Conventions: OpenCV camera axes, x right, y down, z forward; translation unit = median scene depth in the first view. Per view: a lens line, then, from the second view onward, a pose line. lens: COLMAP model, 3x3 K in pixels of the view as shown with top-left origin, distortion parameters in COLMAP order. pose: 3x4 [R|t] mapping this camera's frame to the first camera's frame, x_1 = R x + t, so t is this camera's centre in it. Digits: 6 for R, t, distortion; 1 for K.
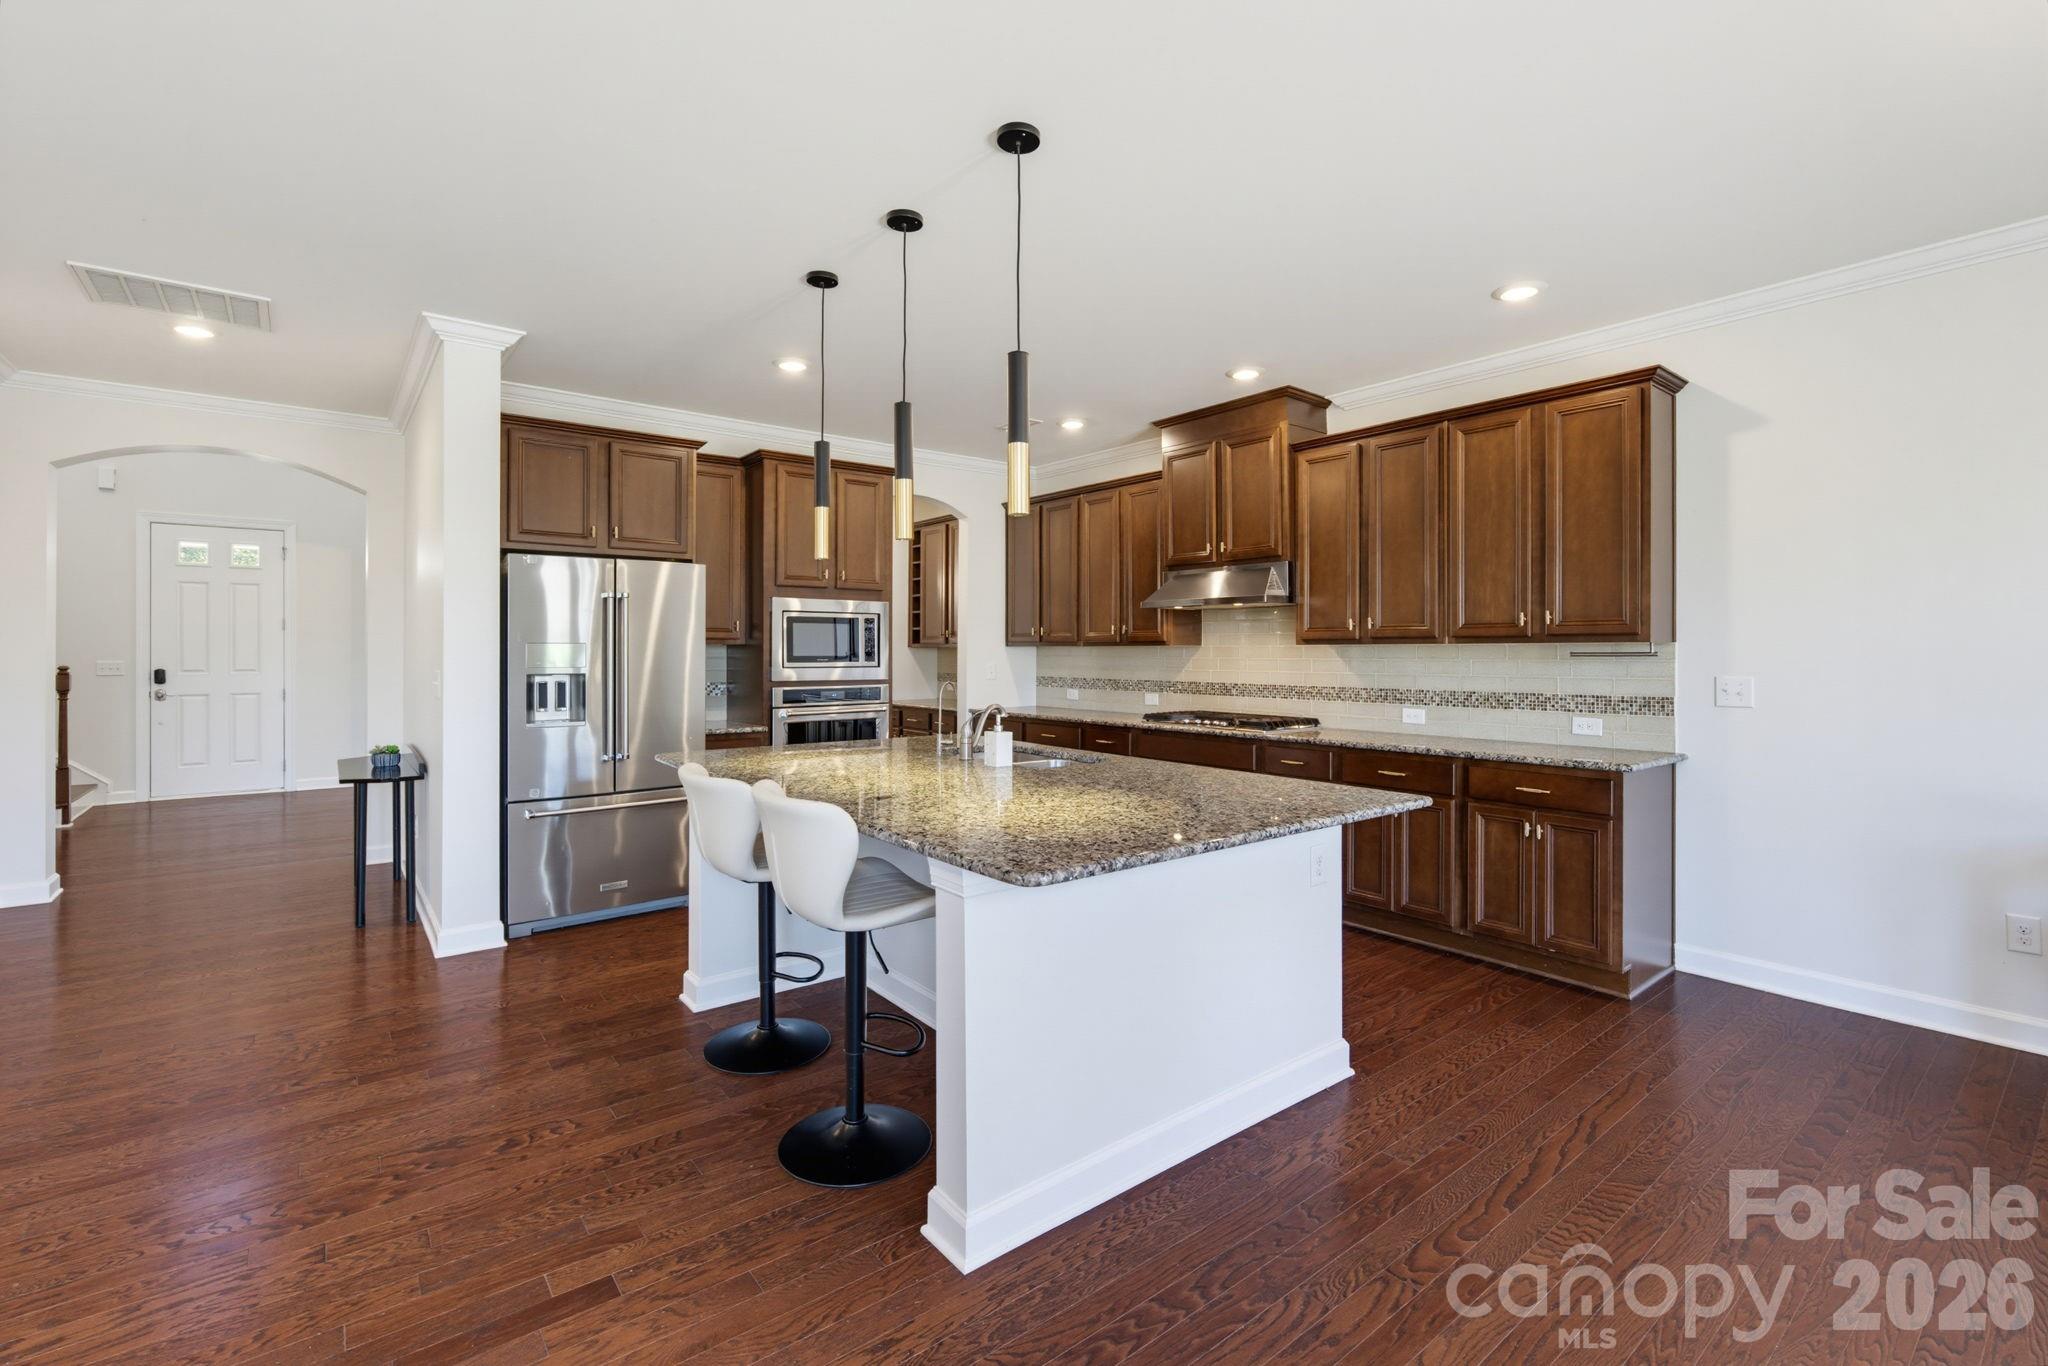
lens RADIAL K [[924.5, 0, 1035.4], [0, 924.5, 671.6], [0, 0, 1]] dist [0.016005, -0.000049]
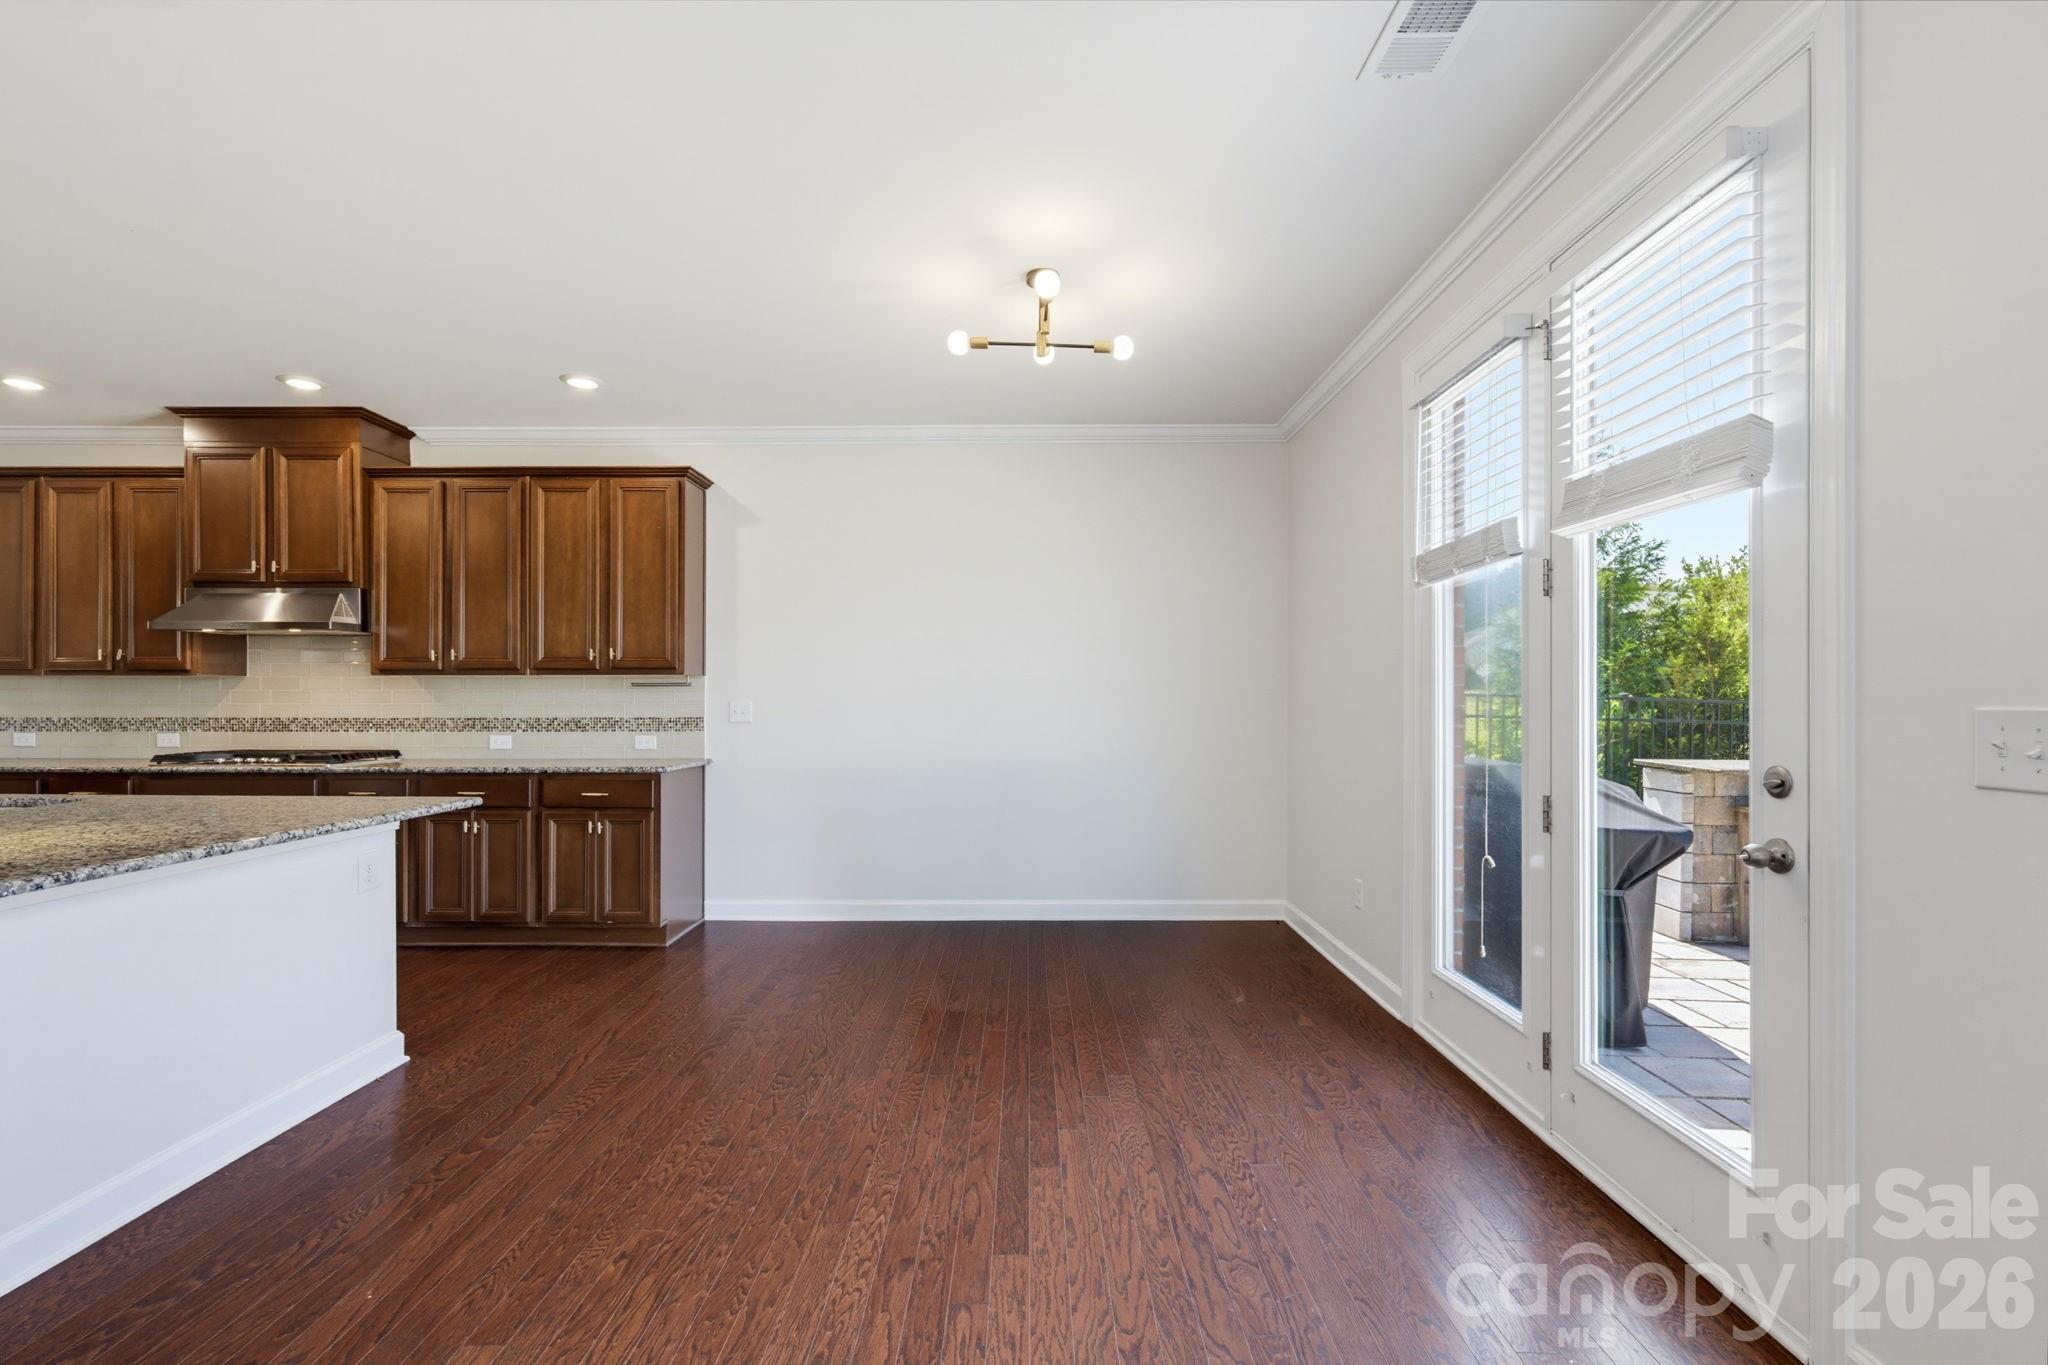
lens RADIAL K [[885.5, 0, 1026.1], [0, 885.5, 698.5], [0, 0, 1]] dist [0.004989, -0.000222]
pose [[0.637034, -0.003472, 0.770828, 0.000871], [0.017377, 0.999800, -0.009858, 0.018947], [-0.770640, 0.019675, 0.636967, -0.140607]]
